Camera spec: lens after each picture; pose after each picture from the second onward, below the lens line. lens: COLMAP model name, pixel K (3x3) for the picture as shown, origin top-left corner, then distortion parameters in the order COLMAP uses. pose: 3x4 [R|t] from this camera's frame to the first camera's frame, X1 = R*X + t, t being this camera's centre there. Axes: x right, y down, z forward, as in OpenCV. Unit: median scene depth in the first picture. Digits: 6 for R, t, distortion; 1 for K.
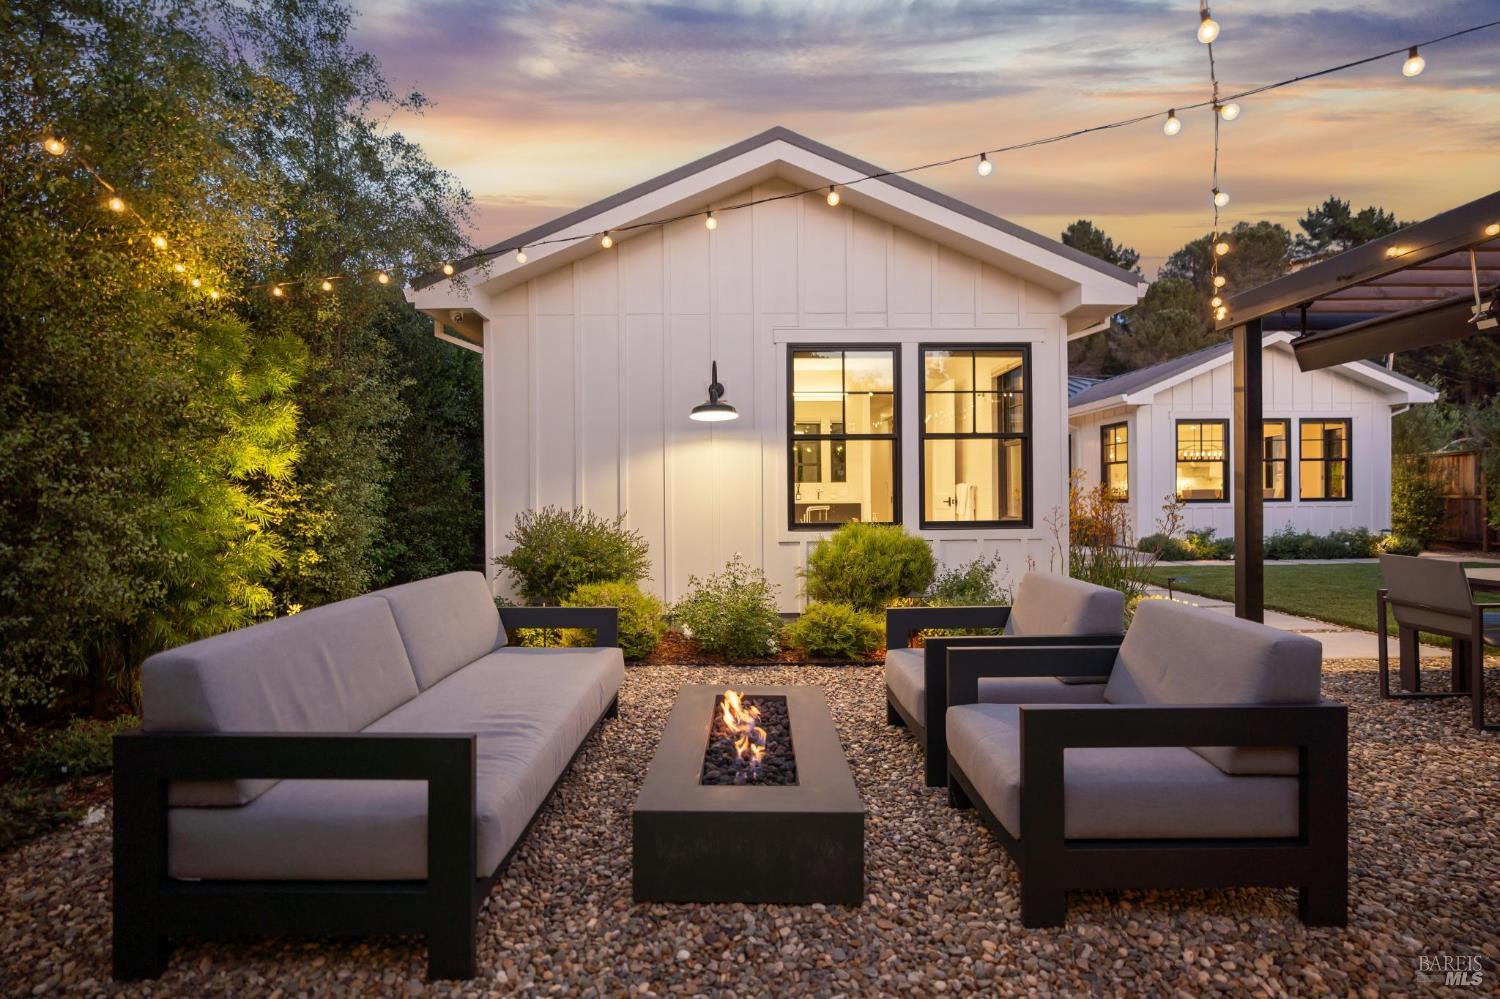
lens RADIAL K [[707.0, 0, 749.9], [0, 707.0, 494.3], [0, 0, 1]] dist [-0.011010, 0.001327]
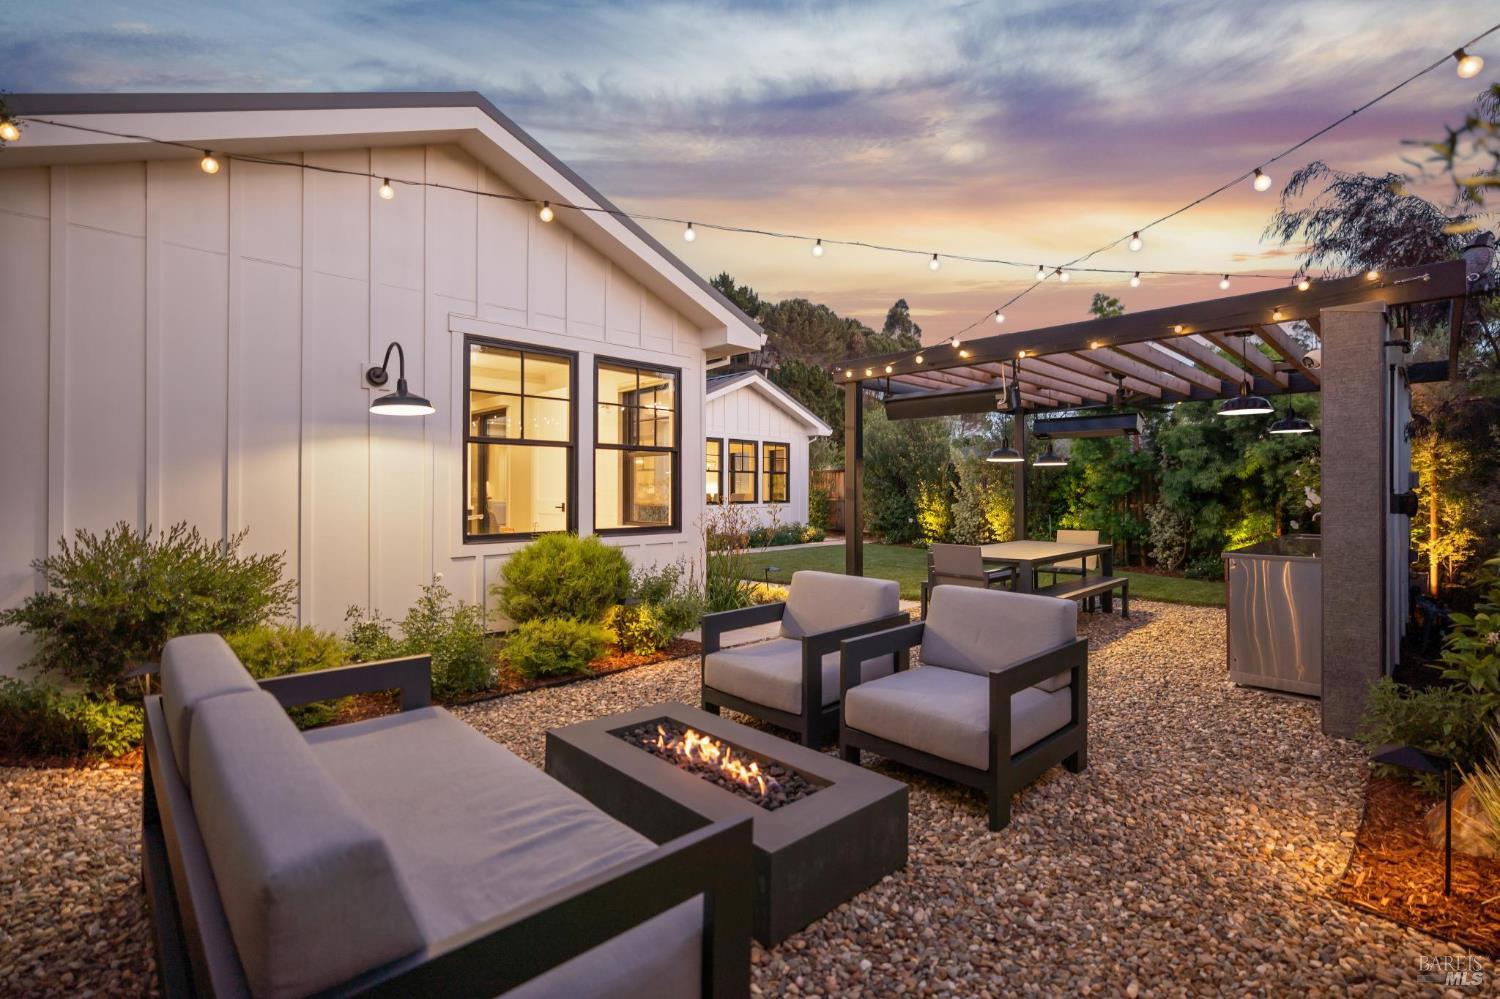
lens RADIAL K [[700.3, 0, 745.9], [0, 700.3, 486.6], [0, 0, 1]] dist [-0.010110, 0.000622]
pose [[0.708809, 0.011843, 0.705301, -0.315465], [-0.006709, 0.999927, -0.010048, -0.014687], [-0.705369, 0.002390, 0.708836, 0.127980]]
